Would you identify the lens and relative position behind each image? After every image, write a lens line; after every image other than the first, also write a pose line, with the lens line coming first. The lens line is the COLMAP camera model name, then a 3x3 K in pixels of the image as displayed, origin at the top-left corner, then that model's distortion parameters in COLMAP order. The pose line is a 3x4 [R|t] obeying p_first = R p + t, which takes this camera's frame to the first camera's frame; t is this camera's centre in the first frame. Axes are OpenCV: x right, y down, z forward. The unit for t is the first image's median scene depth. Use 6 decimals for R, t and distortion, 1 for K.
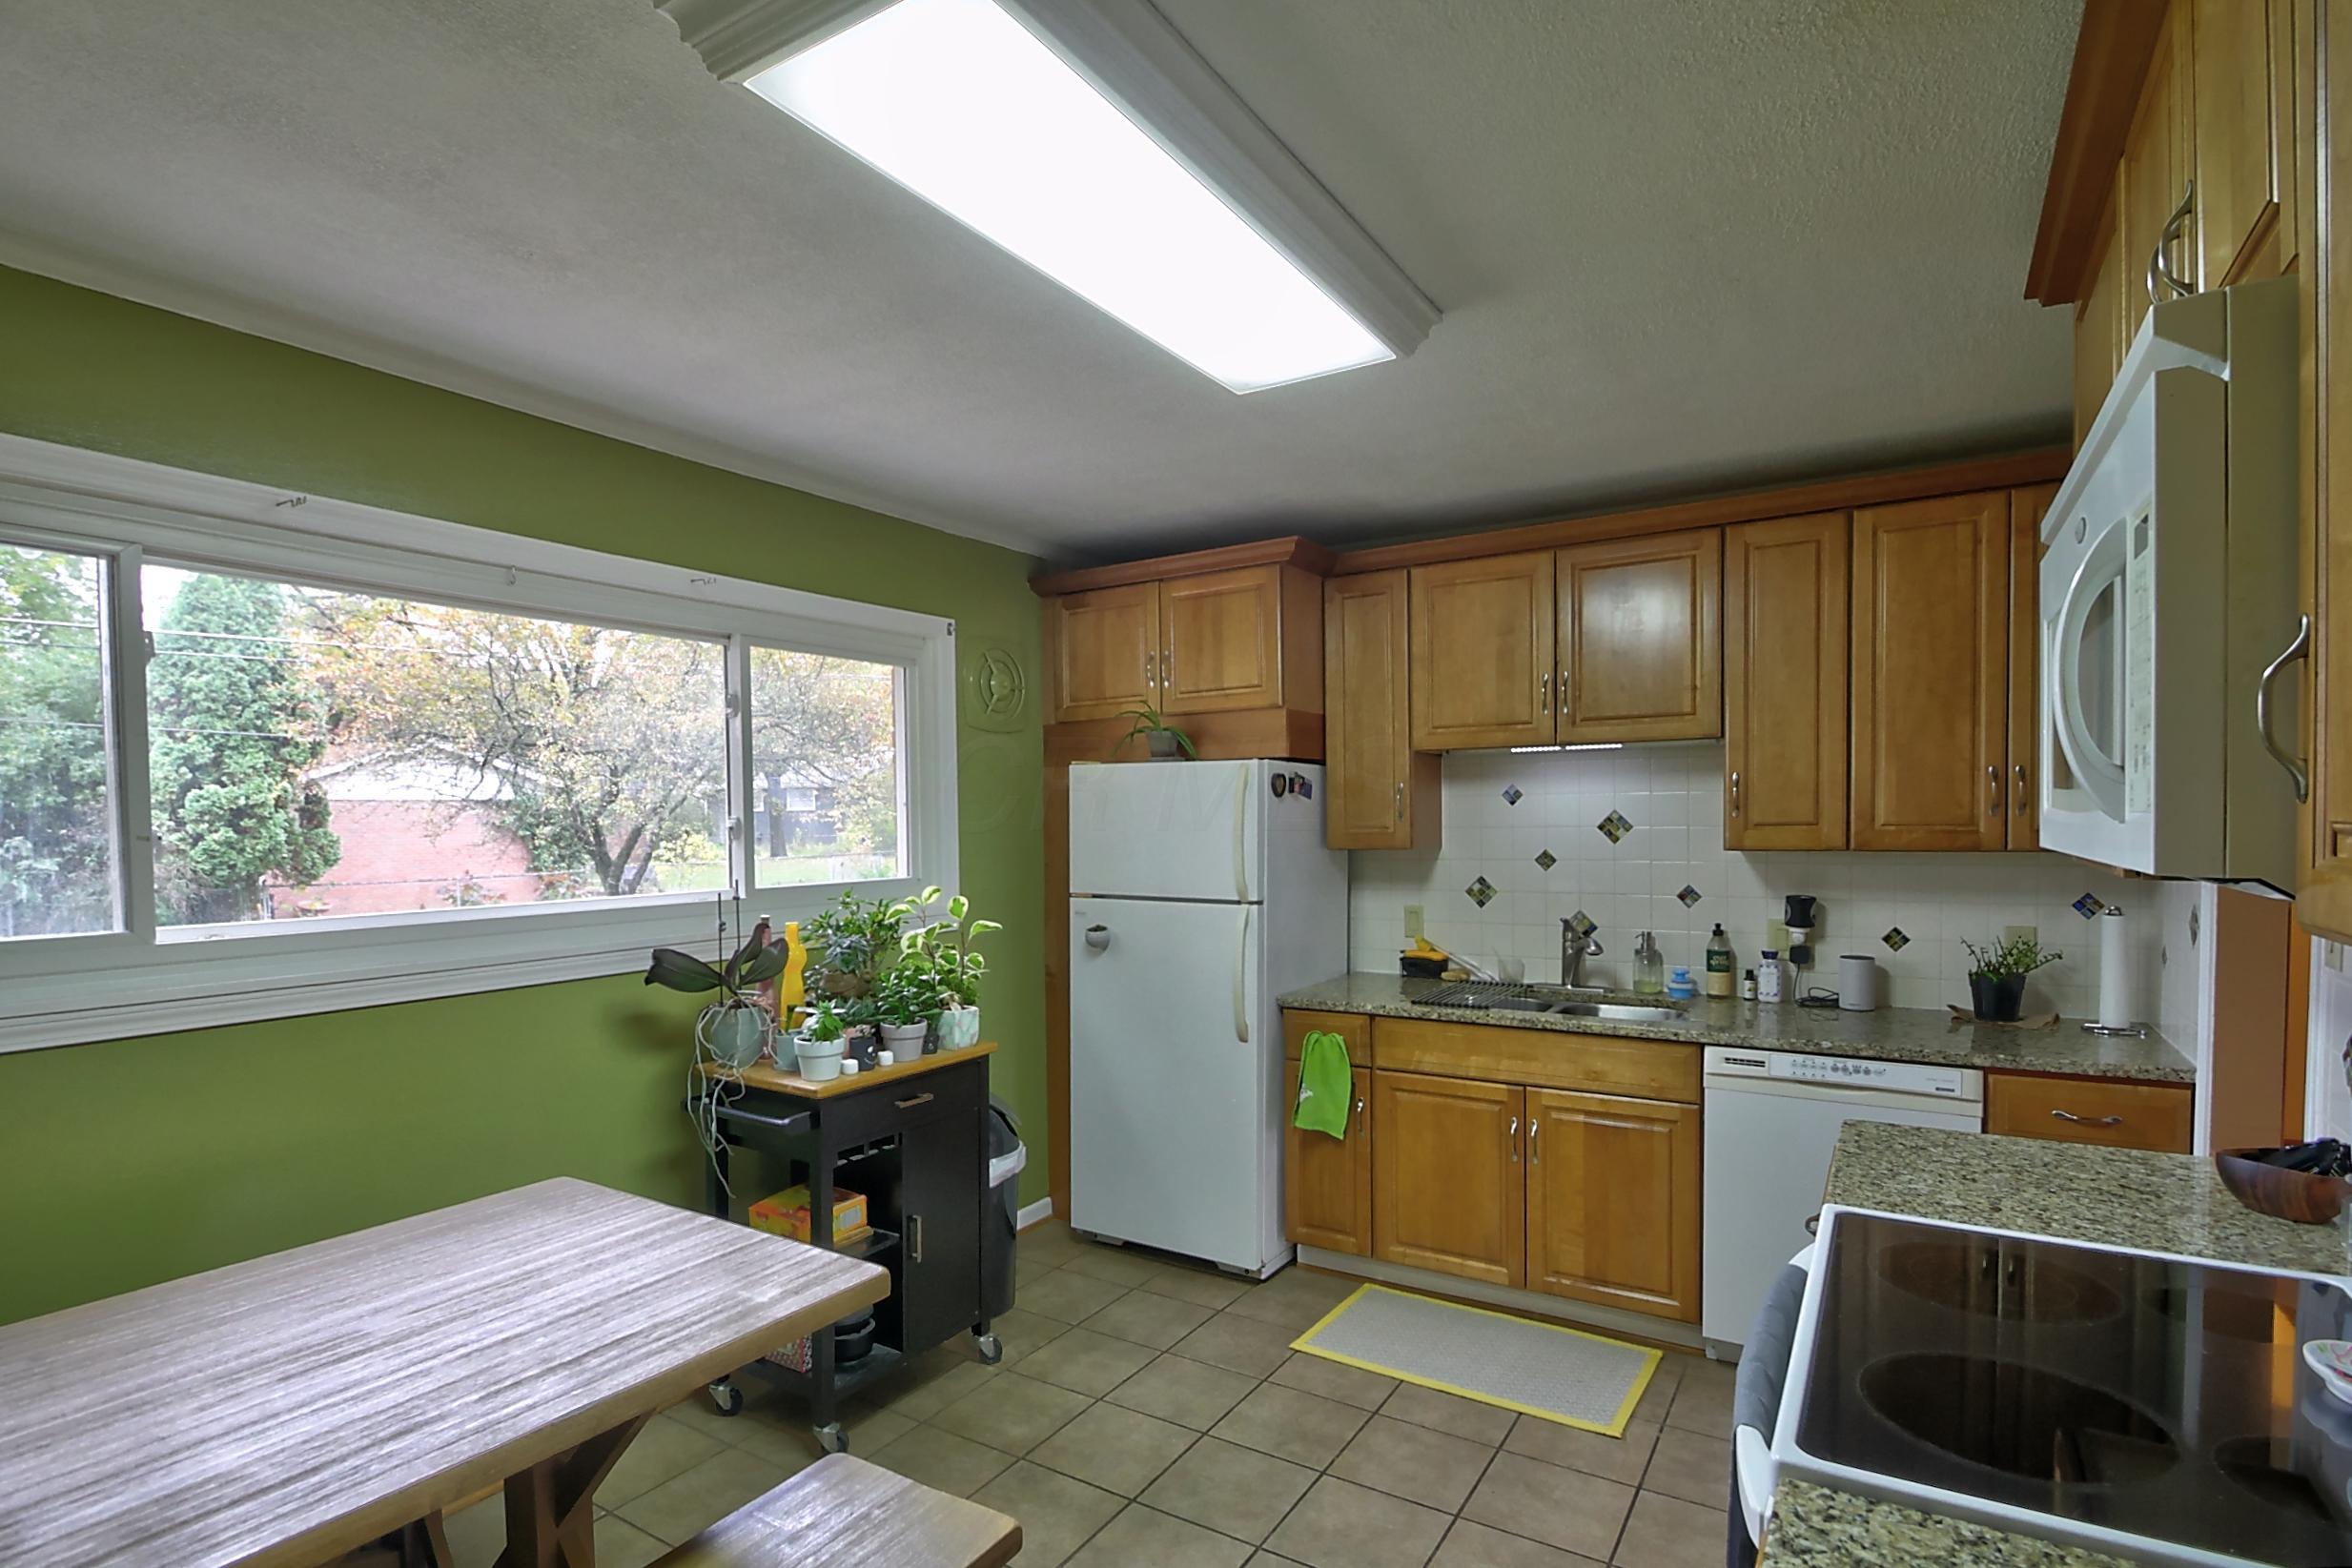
lens RADIAL K [[1156.4, 0, 1165.0], [0, 1156.4, 846.0], [0, 0, 1]] dist [0.002395, -0.013632]
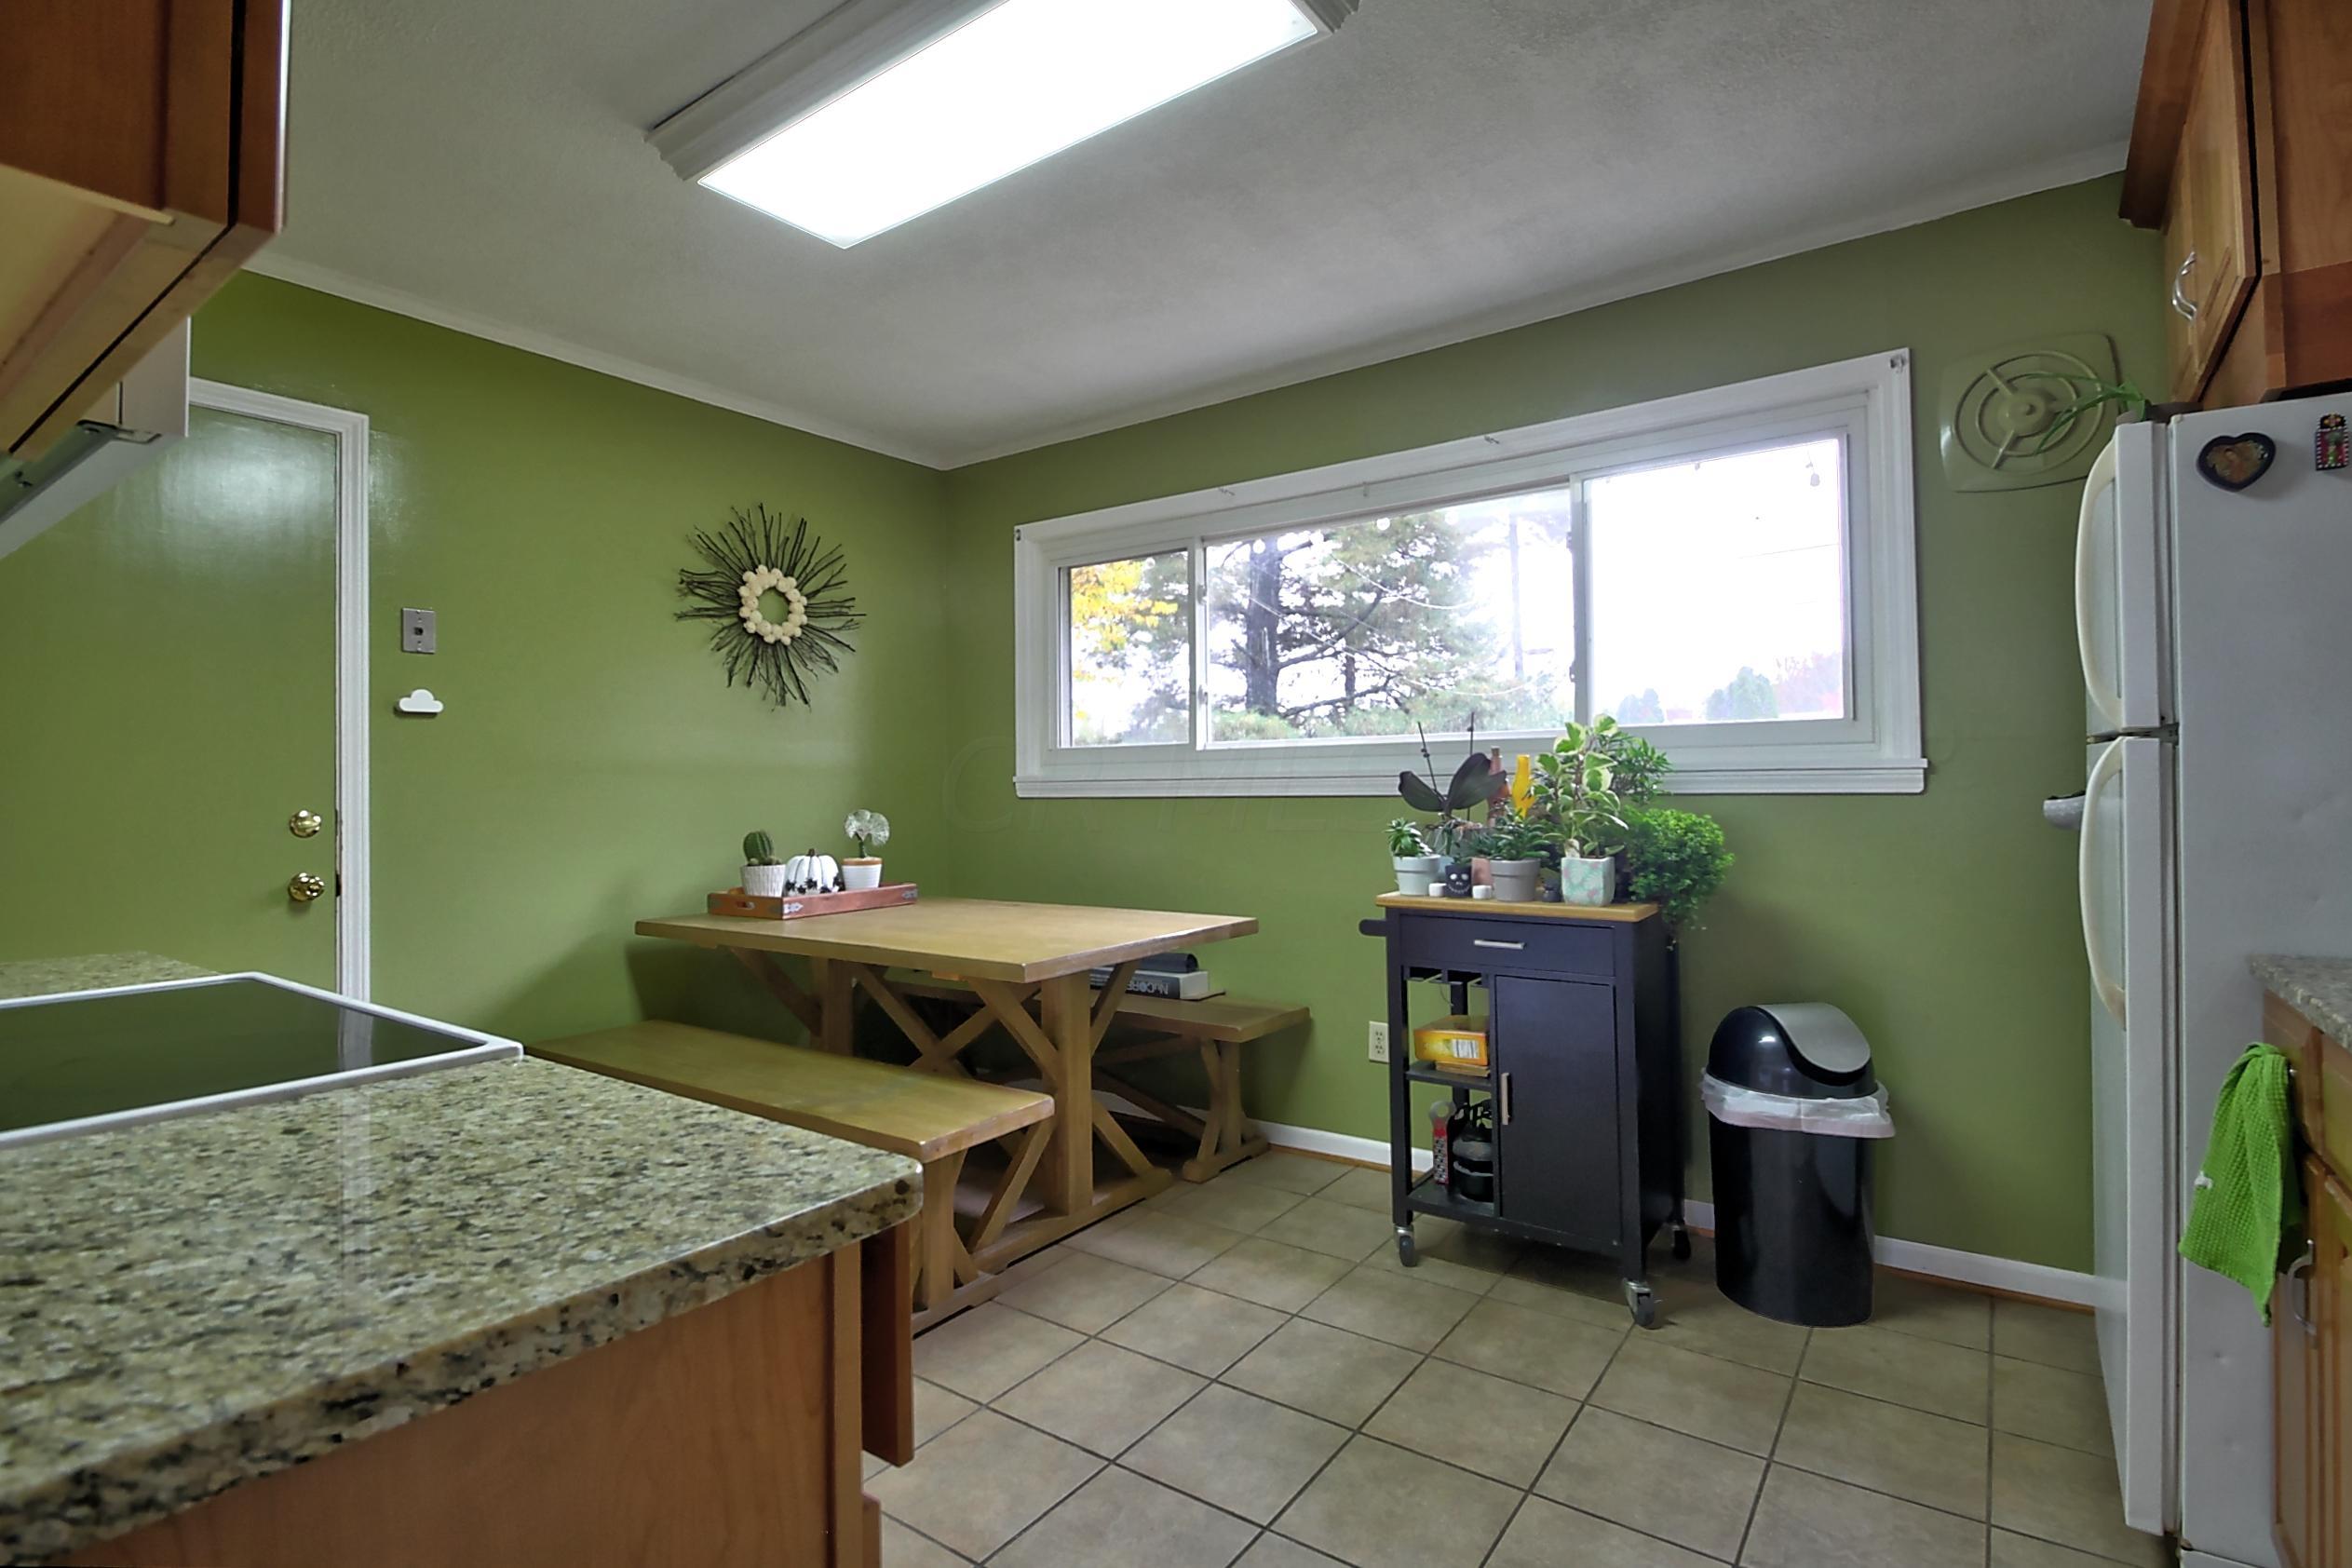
lens RADIAL K [[1095.9, 0, 1174.9], [0, 1095.9, 763.1], [0, 0, 1]] dist [0.009245, -0.010978]
pose [[-0.050858, -0.001408, -0.998705, 0.813360], [-0.014122, 0.999900, -0.000691, 0.100078], [0.998606, 0.014068, -0.050873, 0.967116]]
